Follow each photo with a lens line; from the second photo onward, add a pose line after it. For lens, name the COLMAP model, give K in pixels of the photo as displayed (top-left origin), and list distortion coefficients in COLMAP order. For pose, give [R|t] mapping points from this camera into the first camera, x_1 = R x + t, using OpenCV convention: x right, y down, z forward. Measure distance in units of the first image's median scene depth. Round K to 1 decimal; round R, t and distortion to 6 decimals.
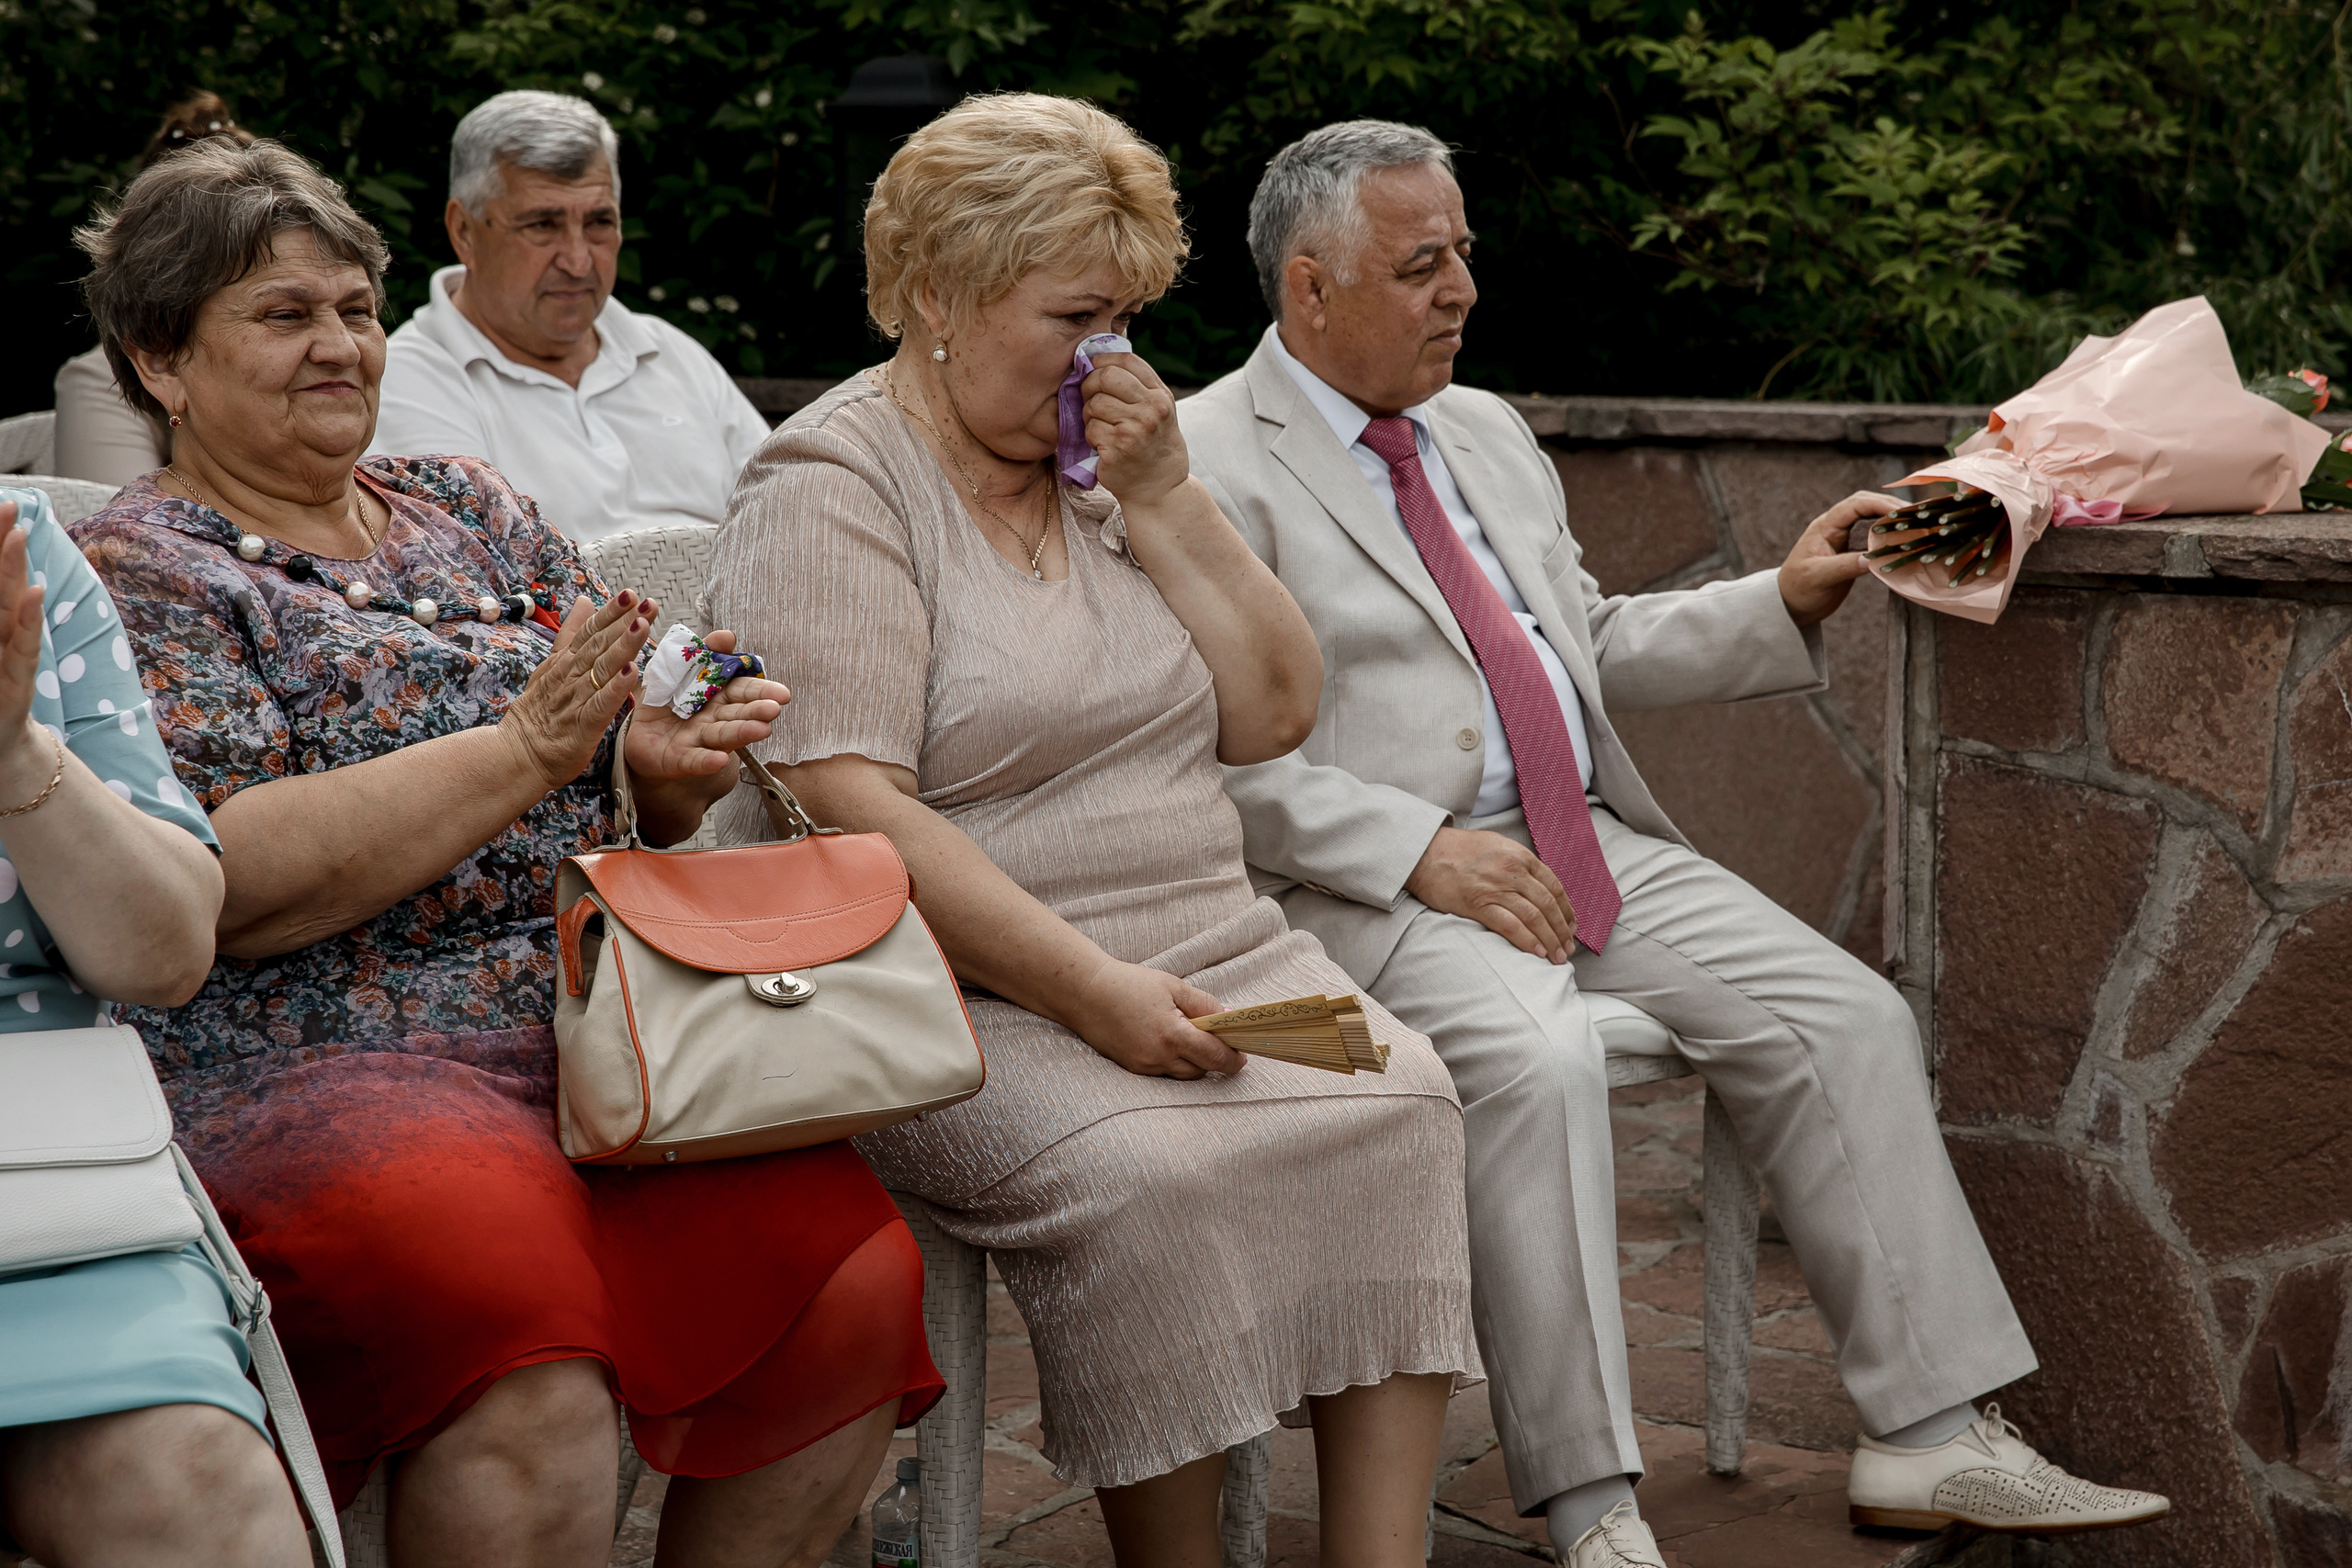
lens RADIAL K [[4318.0, 0, 1176.0], [0, 4318.0, 784.0], [0, 0, 1]] dist [0.201698, 0.089382]
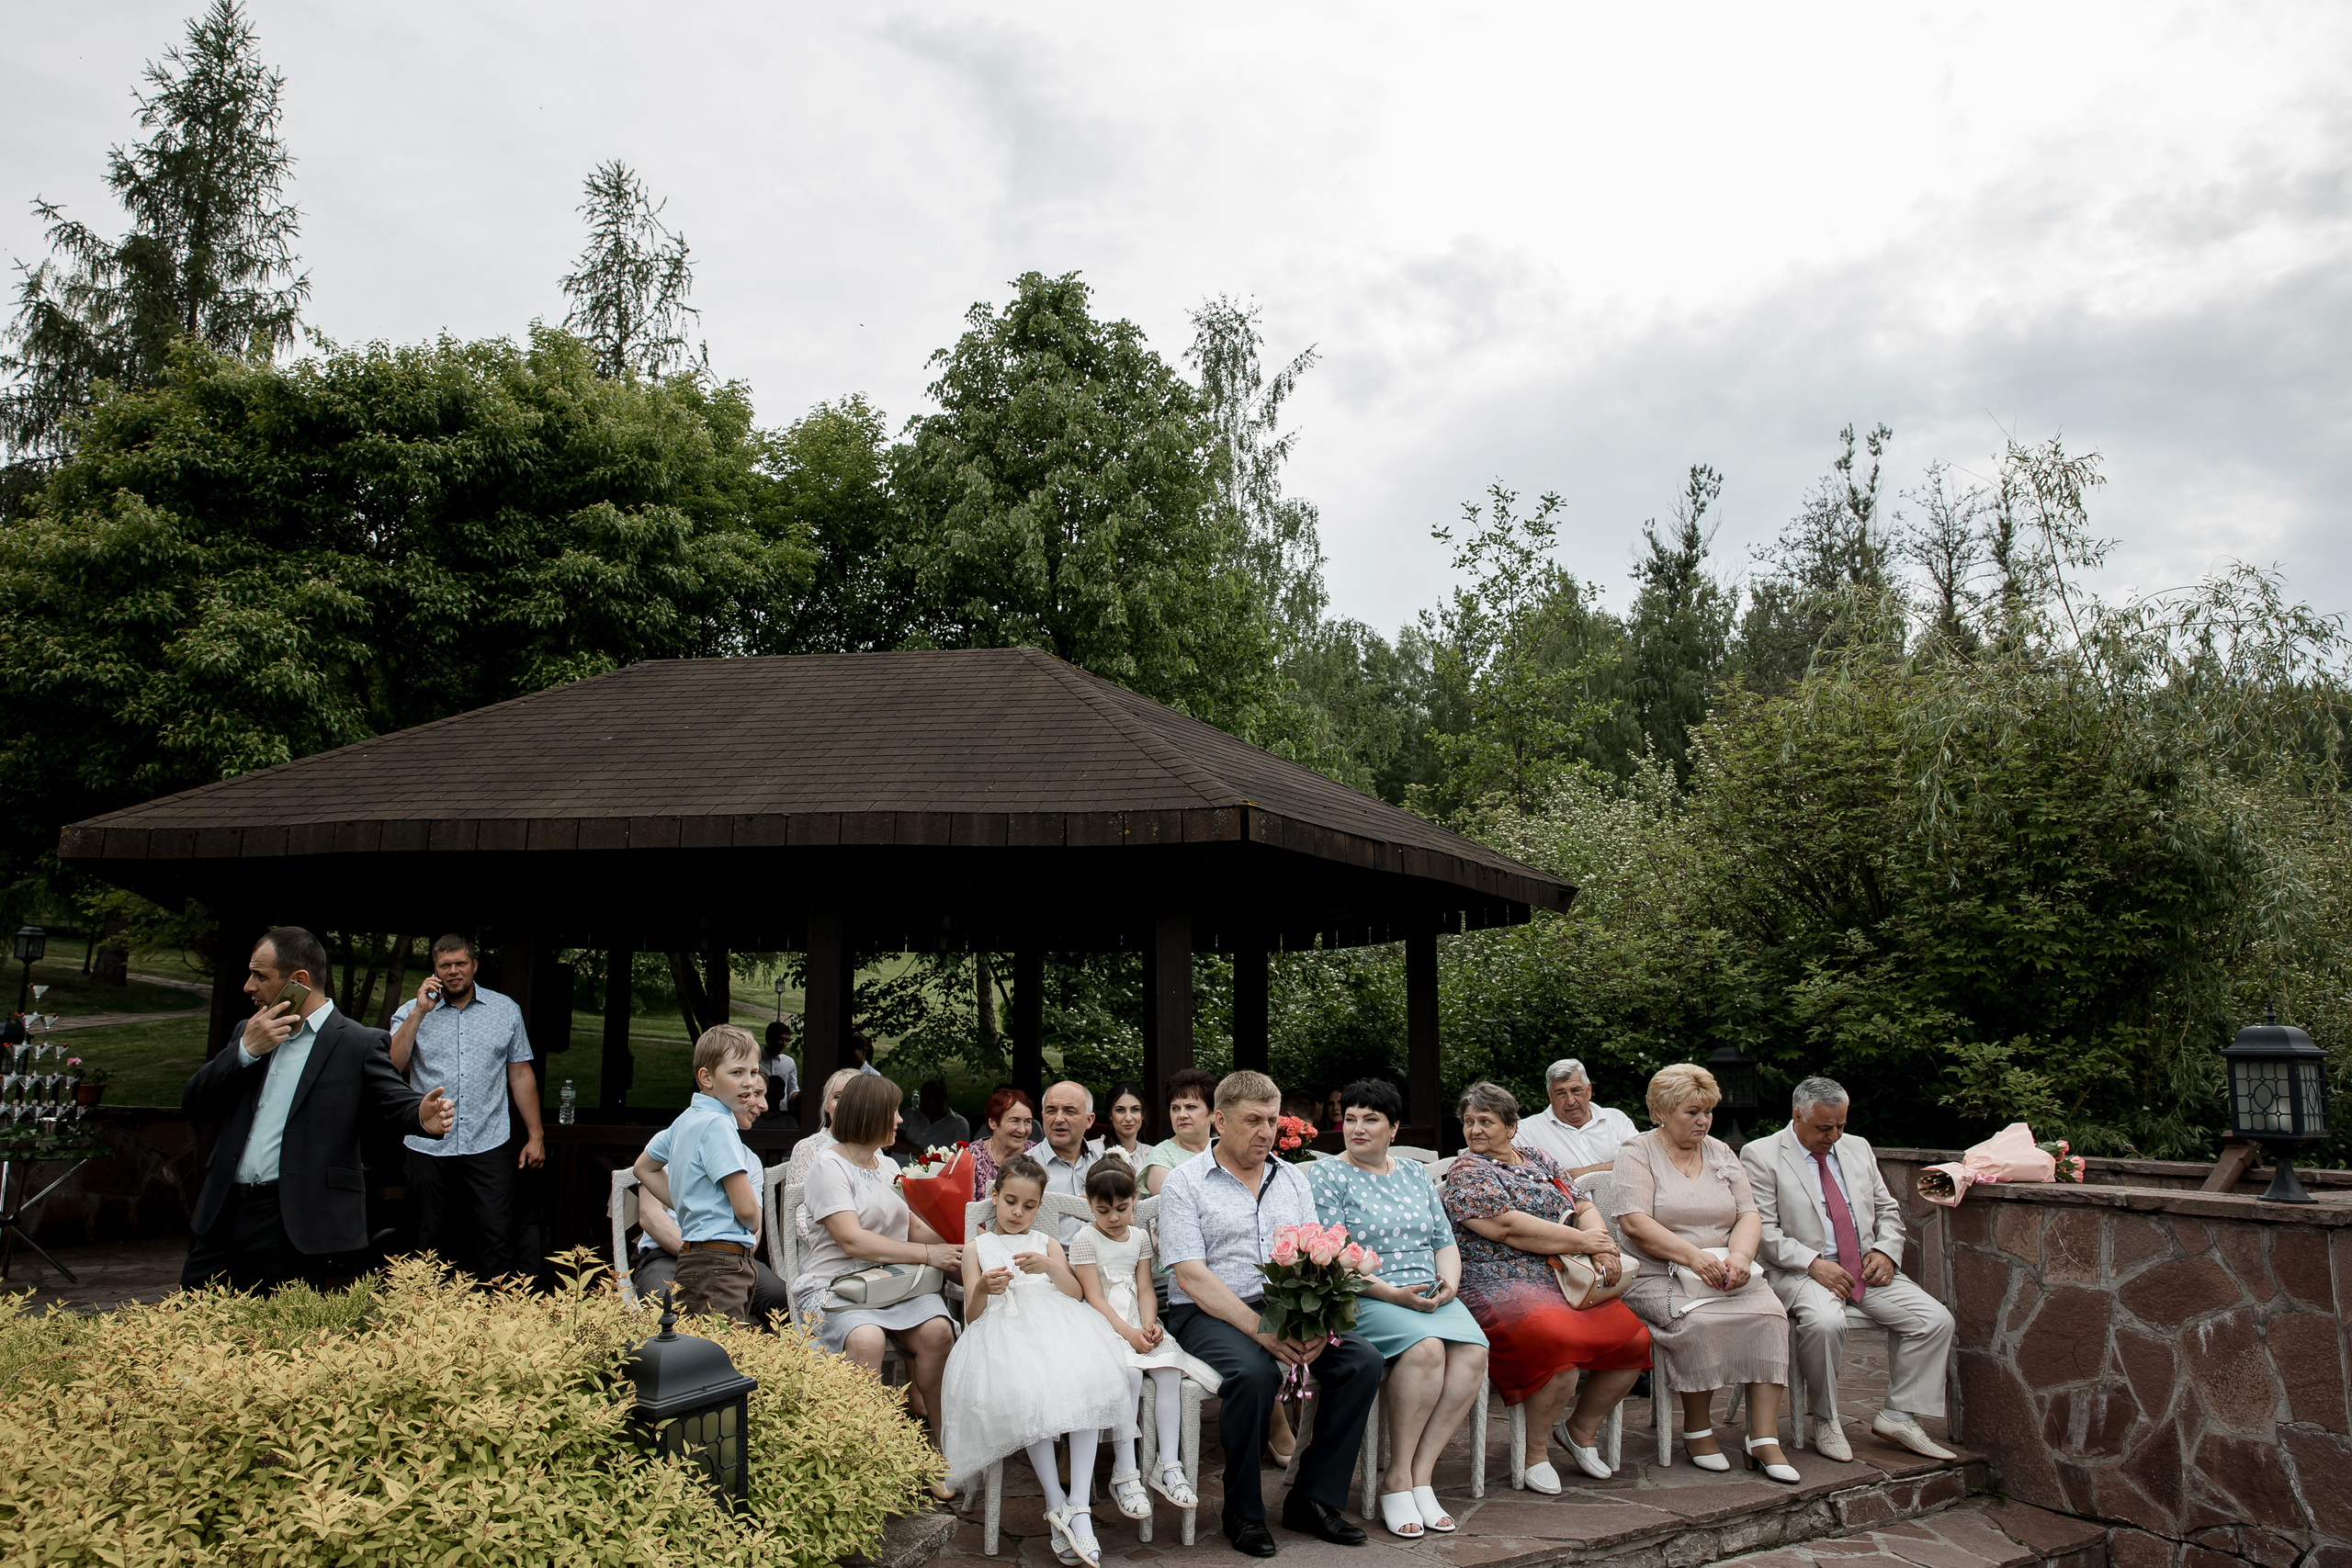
lens RADIAL K [[1731.0, 0, 1176.0], [0, 1731.0, 784.0], [0, 0, 1]] dist [-0.051257, 0.004166]
pose [[0.888092, -0.062047, -0.455459, 0.276926], [-0.073037, 0.959212, -0.273089, 0.062951], [0.453826, 0.275793, 0.847337, -0.661777]]
